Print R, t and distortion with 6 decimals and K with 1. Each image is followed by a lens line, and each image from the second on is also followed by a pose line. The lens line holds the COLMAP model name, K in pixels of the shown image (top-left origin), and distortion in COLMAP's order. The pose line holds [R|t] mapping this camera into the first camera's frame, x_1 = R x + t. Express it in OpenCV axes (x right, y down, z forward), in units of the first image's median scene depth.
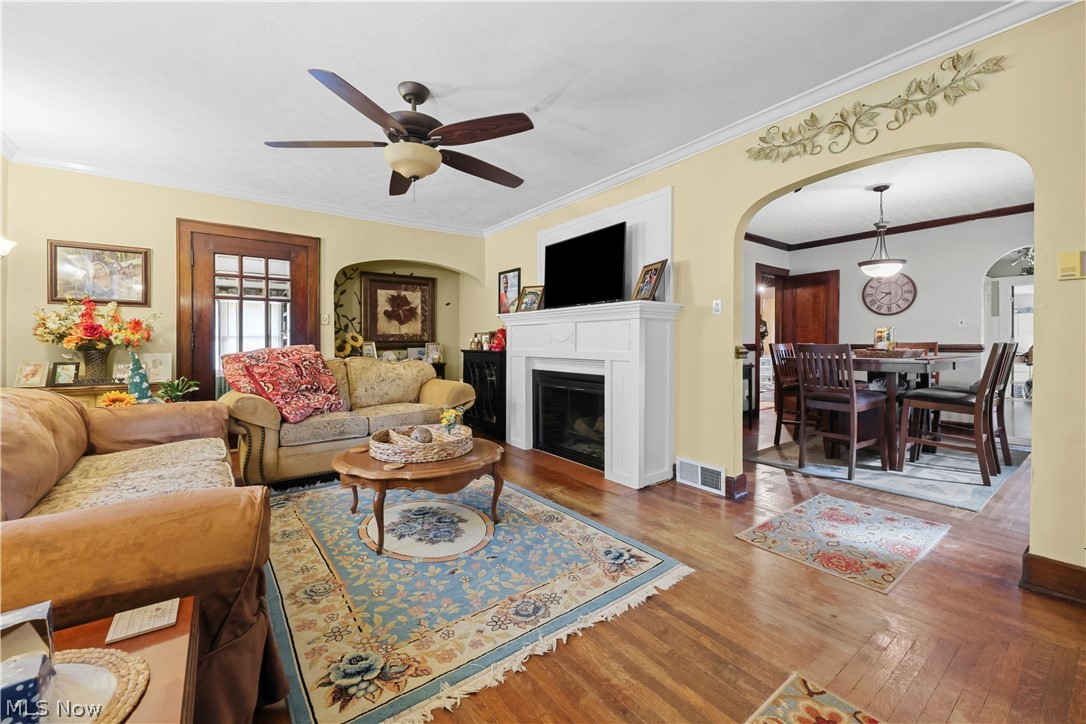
lens RADIAL K [[436.7, 0, 547.7], [0, 436.7, 343.4], [0, 0, 1]] dist [0.003310, -0.002806]
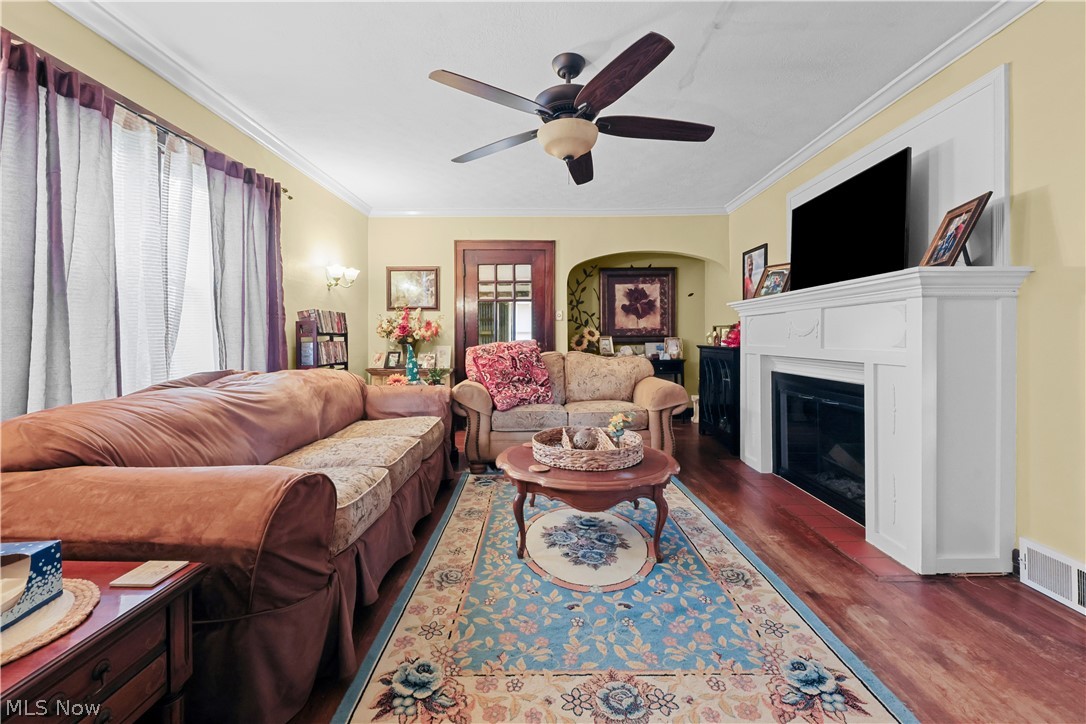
lens RADIAL K [[436.7, 0, 534.1], [0, 436.7, 337.9], [0, 0, 1]] dist [0.003310, -0.002806]
pose [[0.787768, -0.001667, -0.615969, 0.156469], [0.001595, 0.999999, -0.000666, 0.000034], [0.615970, -0.000457, 0.787770, 0.178966]]
